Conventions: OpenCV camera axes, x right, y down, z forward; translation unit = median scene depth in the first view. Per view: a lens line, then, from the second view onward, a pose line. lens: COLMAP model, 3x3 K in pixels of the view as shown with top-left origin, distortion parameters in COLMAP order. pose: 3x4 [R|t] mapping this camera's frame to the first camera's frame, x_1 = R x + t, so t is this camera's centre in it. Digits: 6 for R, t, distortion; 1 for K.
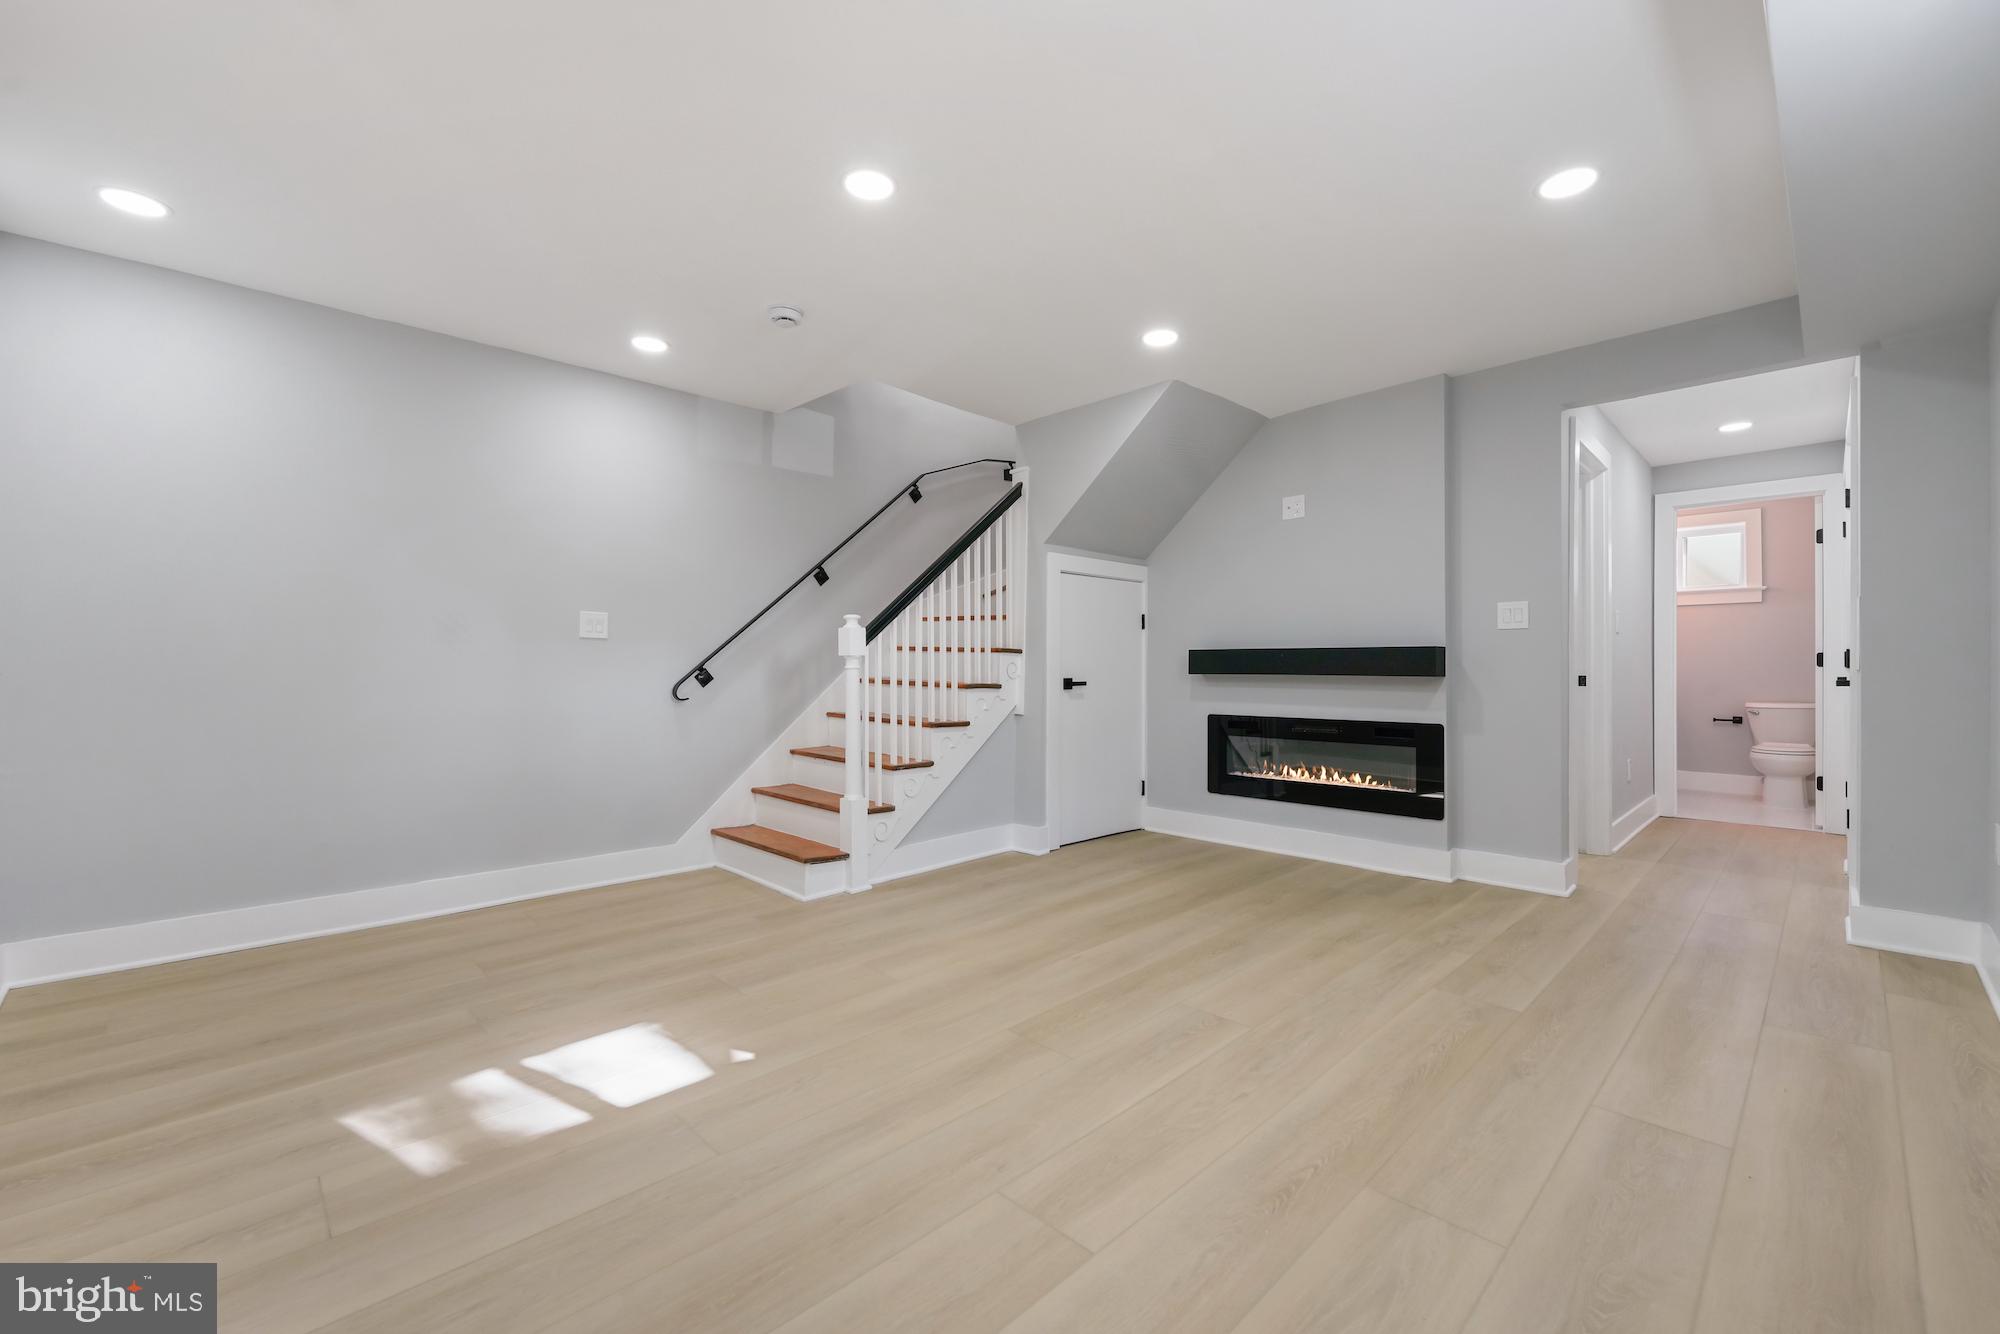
lens RADIAL K [[823.2, 0, 994.9], [0, 823.2, 659.0], [0, 0, 1]] dist [0.000277, -0.000155]
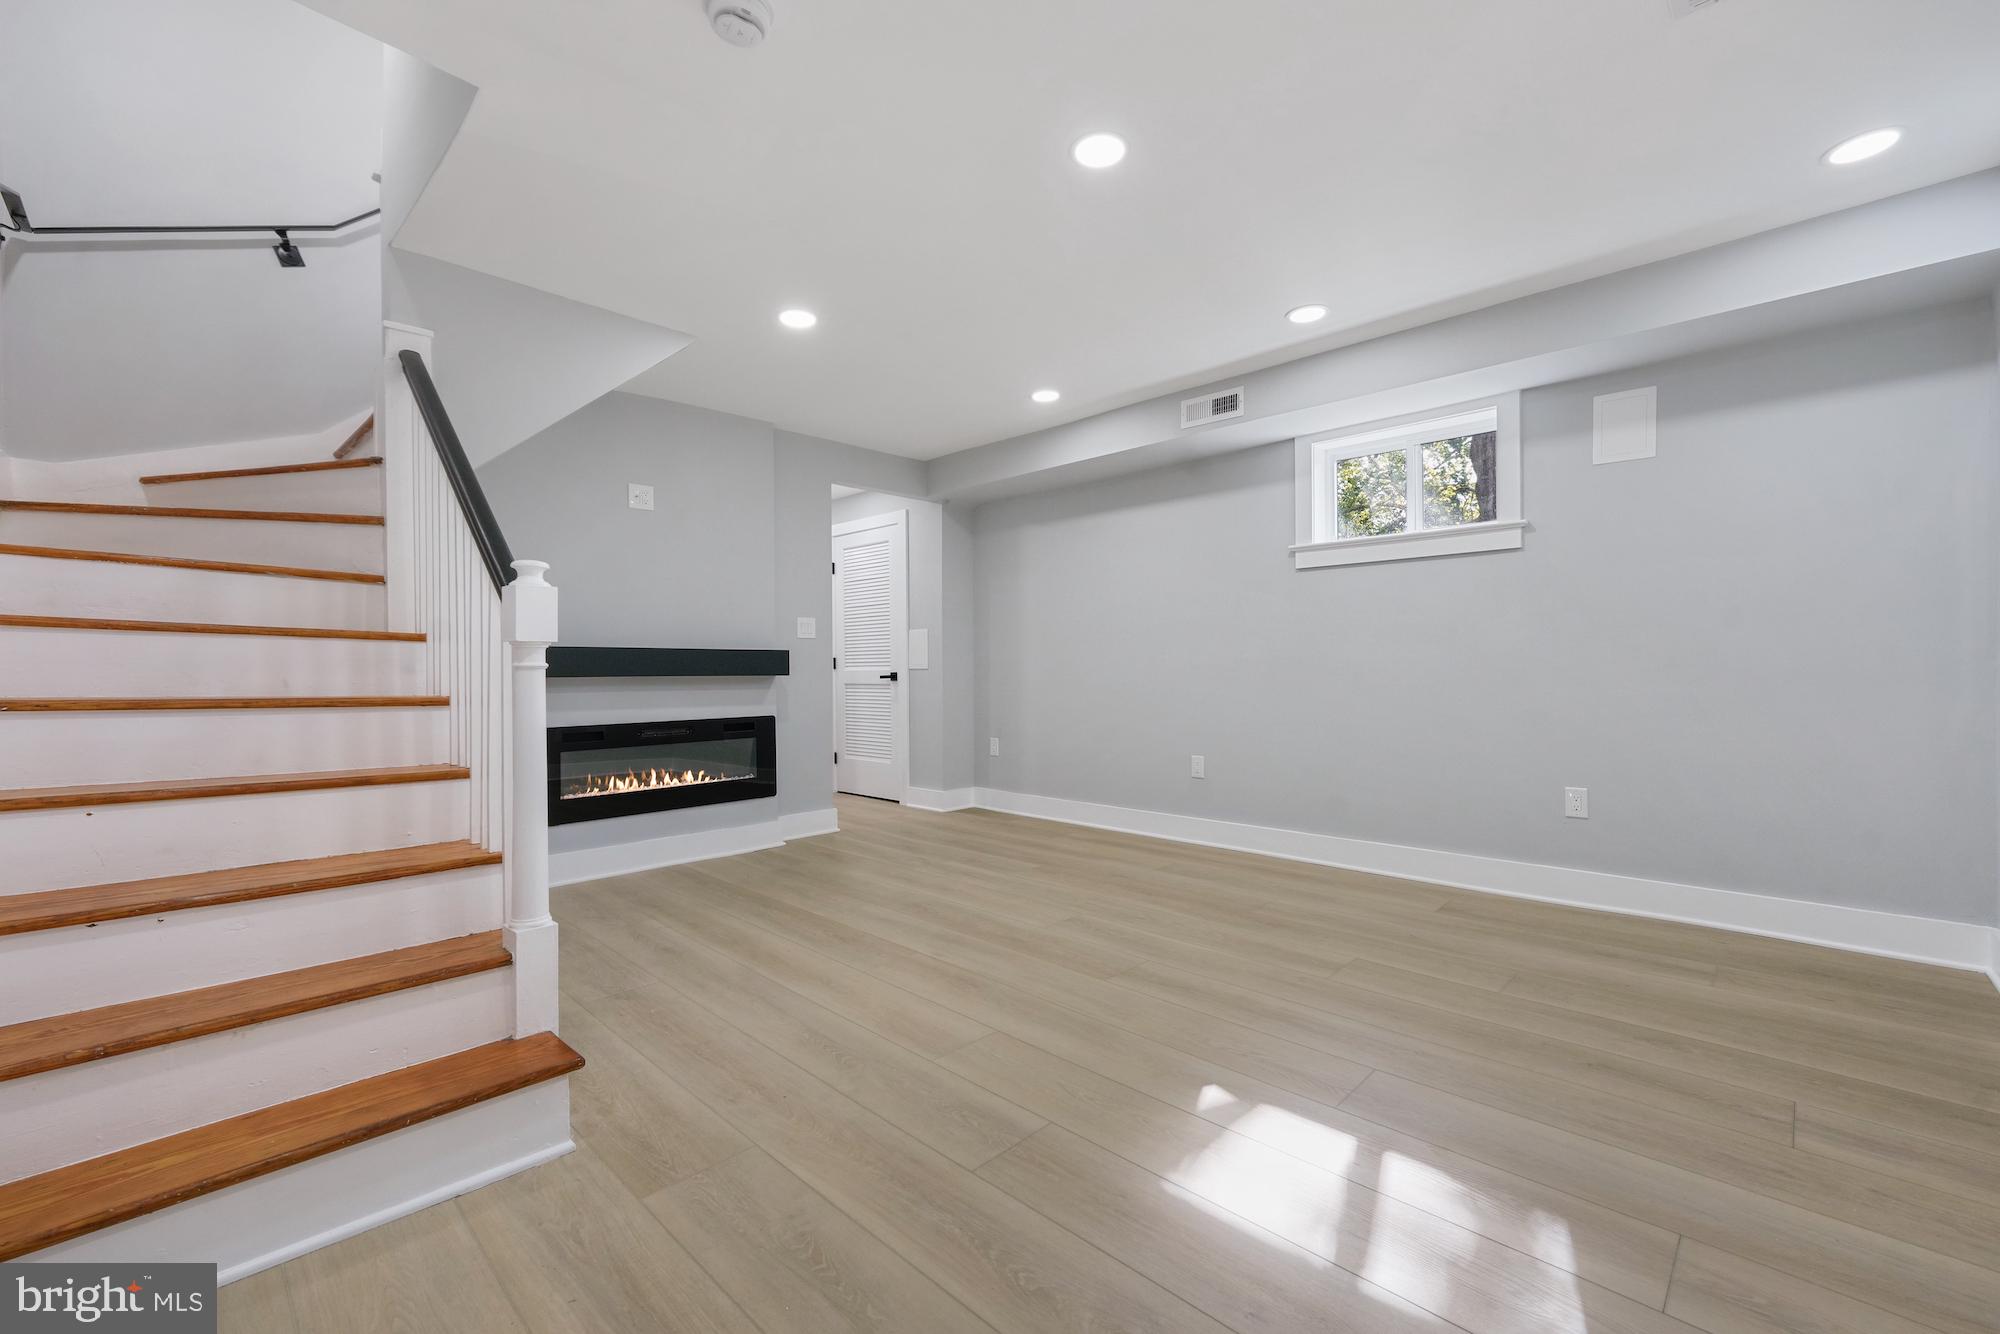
lens RADIAL K [[828.6, 0, 1014.3], [0, 828.6, 665.1], [0, 0, 1]] dist [-0.001410, -0.000217]
pose [[-0.052299, 0.006548, 0.998610, -0.685109], [-0.004233, 0.999968, -0.006779, 0.012626], [-0.998623, -0.004582, -0.052269, 0.722692]]
